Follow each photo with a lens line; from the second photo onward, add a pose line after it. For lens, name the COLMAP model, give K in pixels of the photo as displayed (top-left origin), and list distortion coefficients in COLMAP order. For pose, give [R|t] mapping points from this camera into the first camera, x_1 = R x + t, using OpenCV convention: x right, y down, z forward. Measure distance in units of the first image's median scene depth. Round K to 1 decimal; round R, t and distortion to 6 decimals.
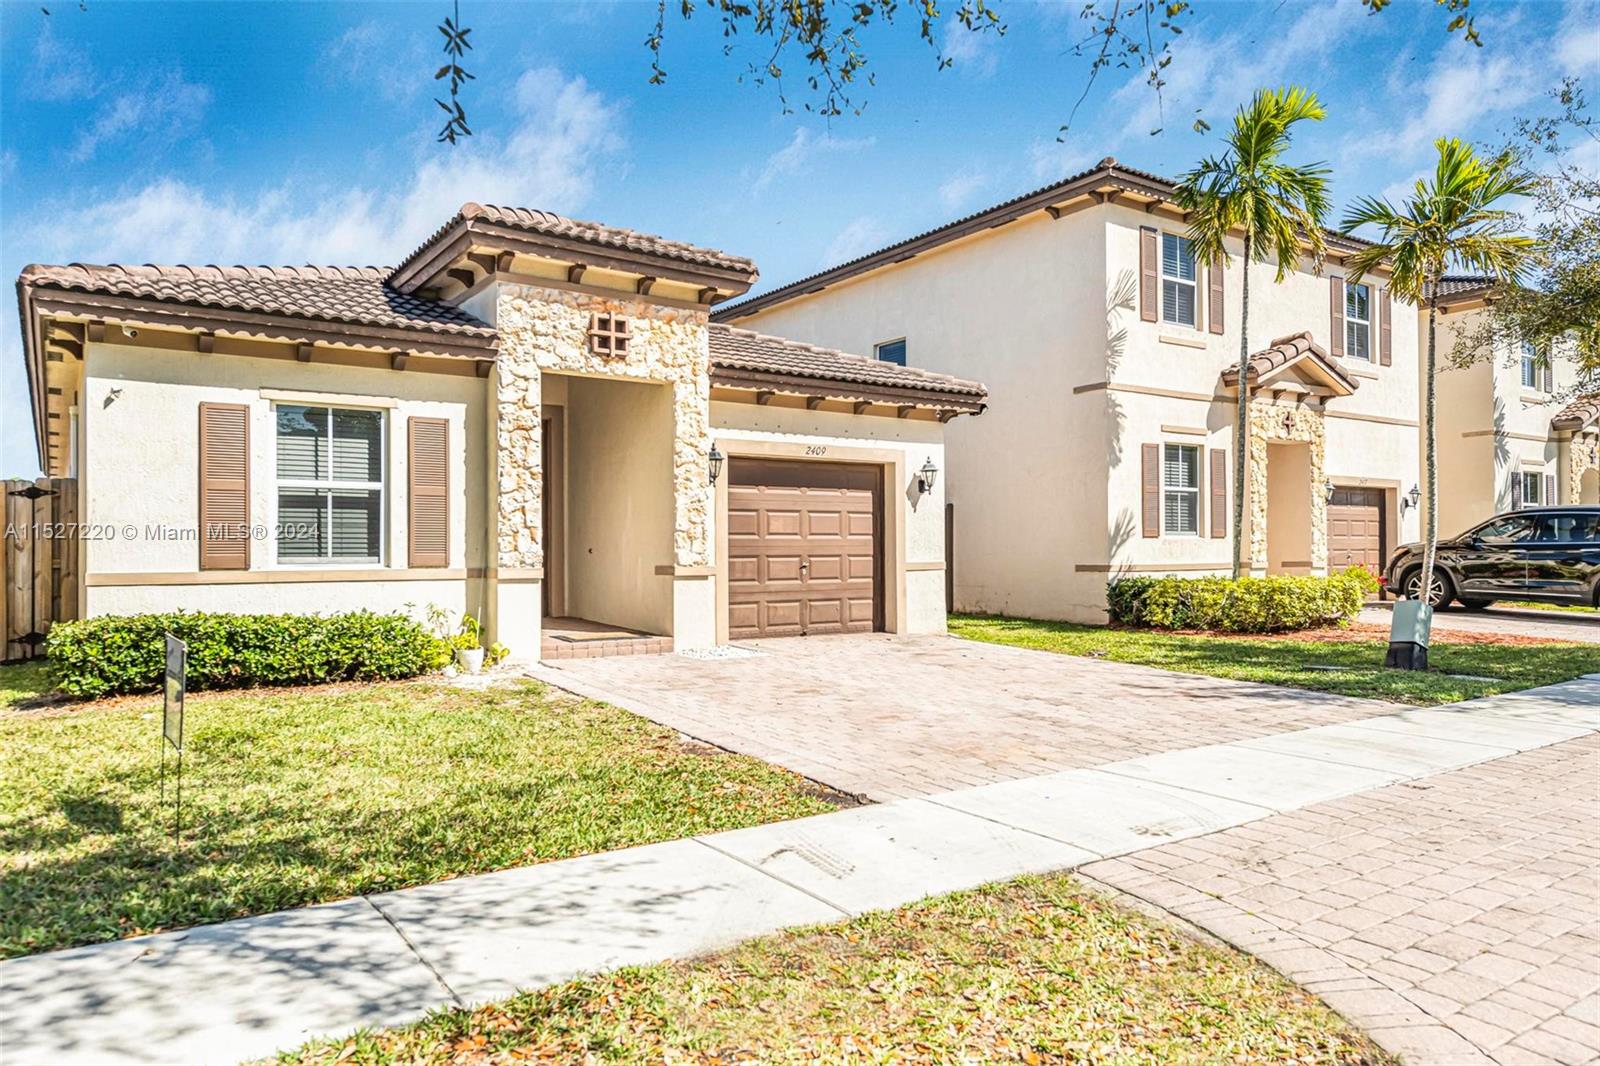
lens RADIAL K [[1065.8, 0, 809.5], [0, 1065.8, 541.1], [0, 0, 1]] dist [0.023532, -0.016648]
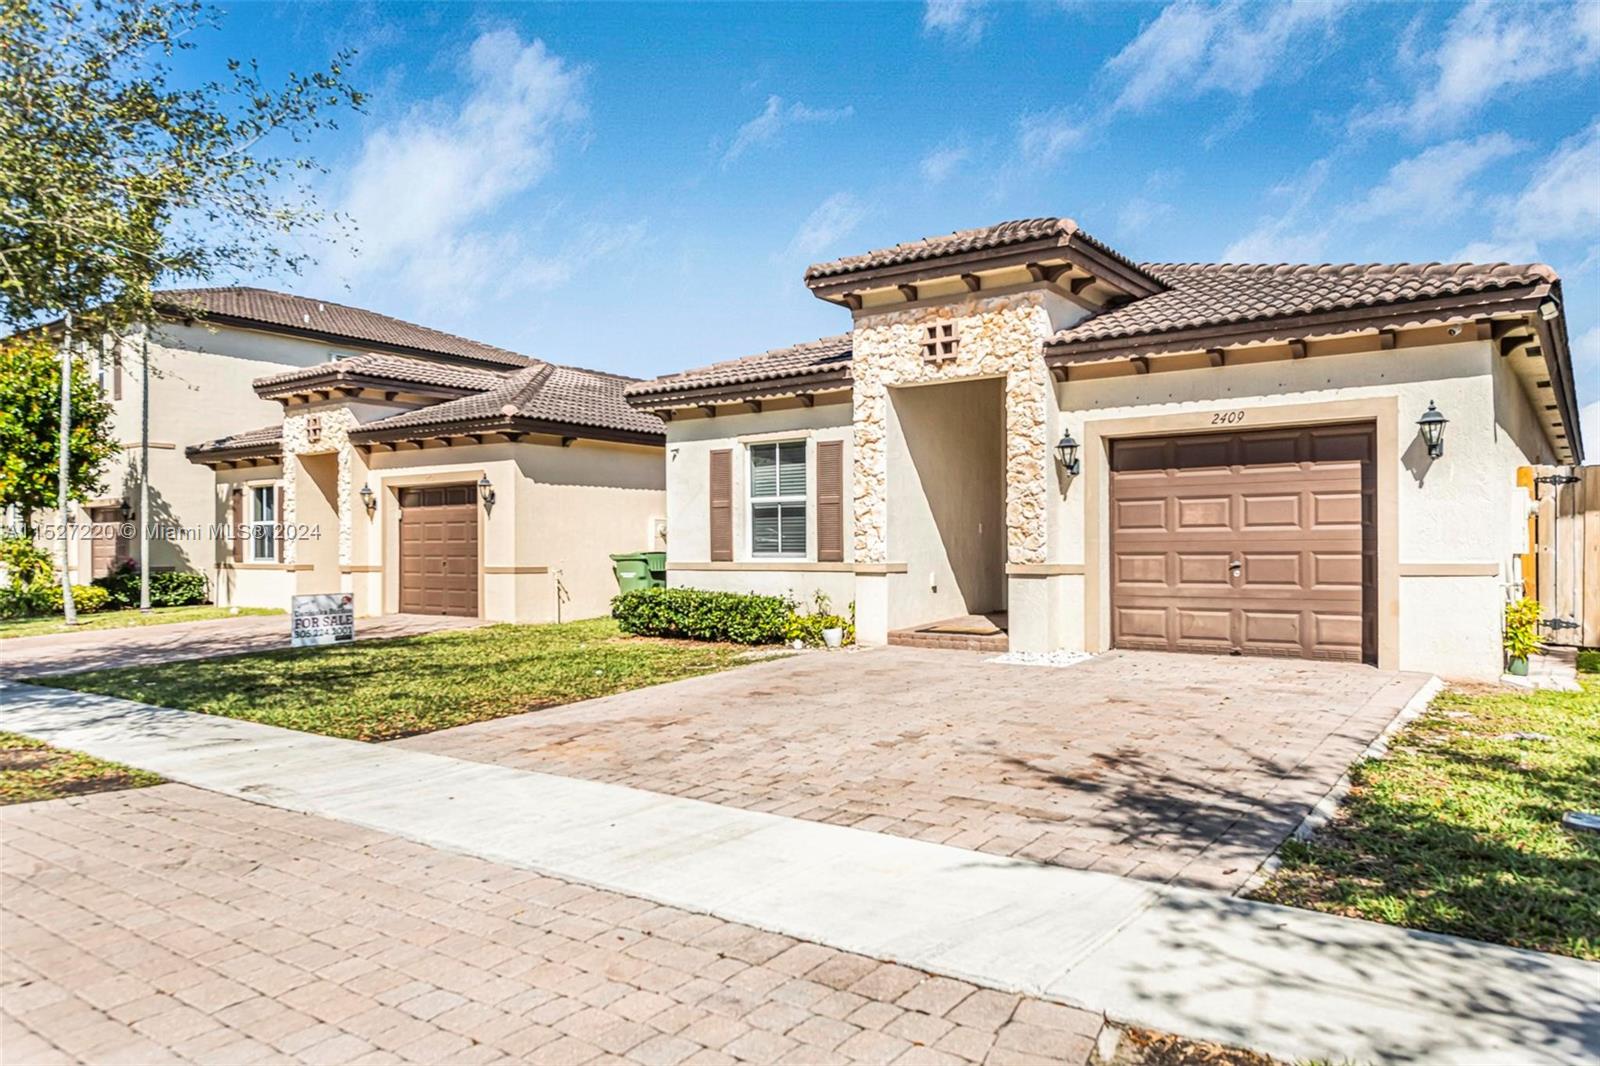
lens RADIAL K [[1065.8, 0, 803.8], [0, 1065.8, 535.4], [0, 0, 1]] dist [0.023532, -0.016648]
pose [[0.320198, -0.010462, -0.947293, 0.778999], [0.014044, 0.999882, -0.006296, 0.001823], [0.947247, -0.011288, 0.320307, 0.552155]]
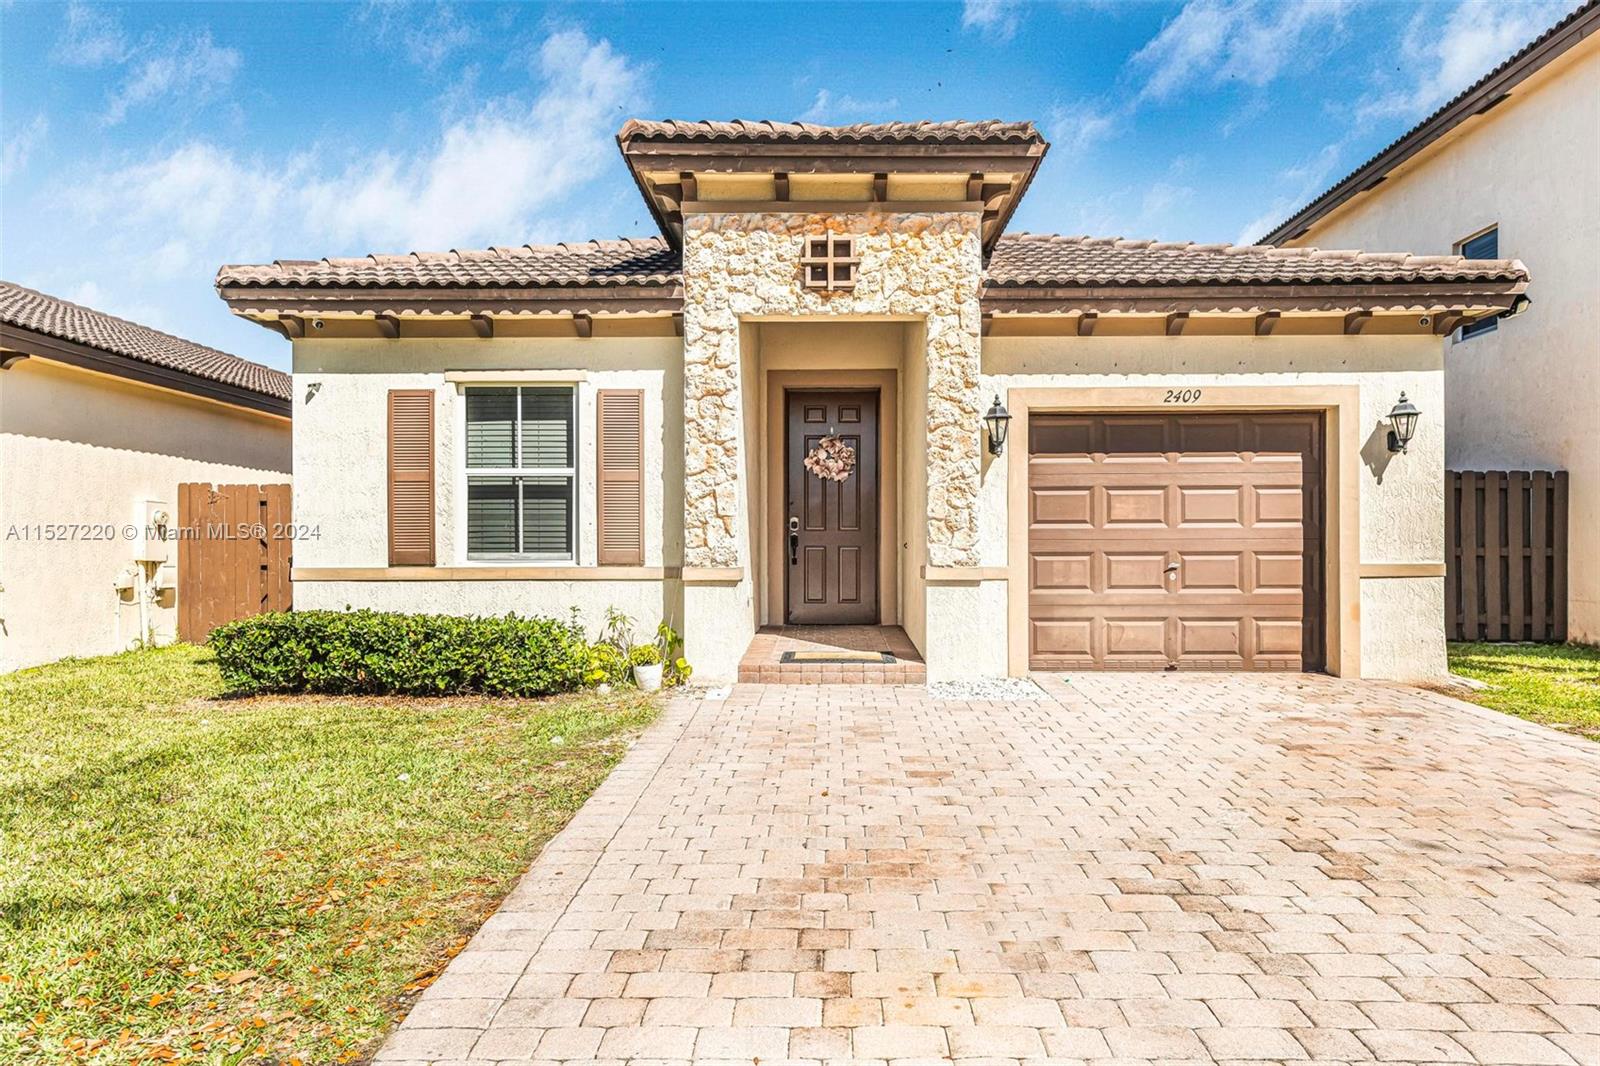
lens RADIAL K [[1065.8, 0, 811.2], [0, 1065.8, 545.5], [0, 0, 1]] dist [0.023532, -0.016648]
pose [[0.807757, 0.001142, -0.589514, 0.257923], [0.005386, 0.999942, 0.009317, 0.001702], [0.589490, -0.010701, 0.807704, 0.386919]]
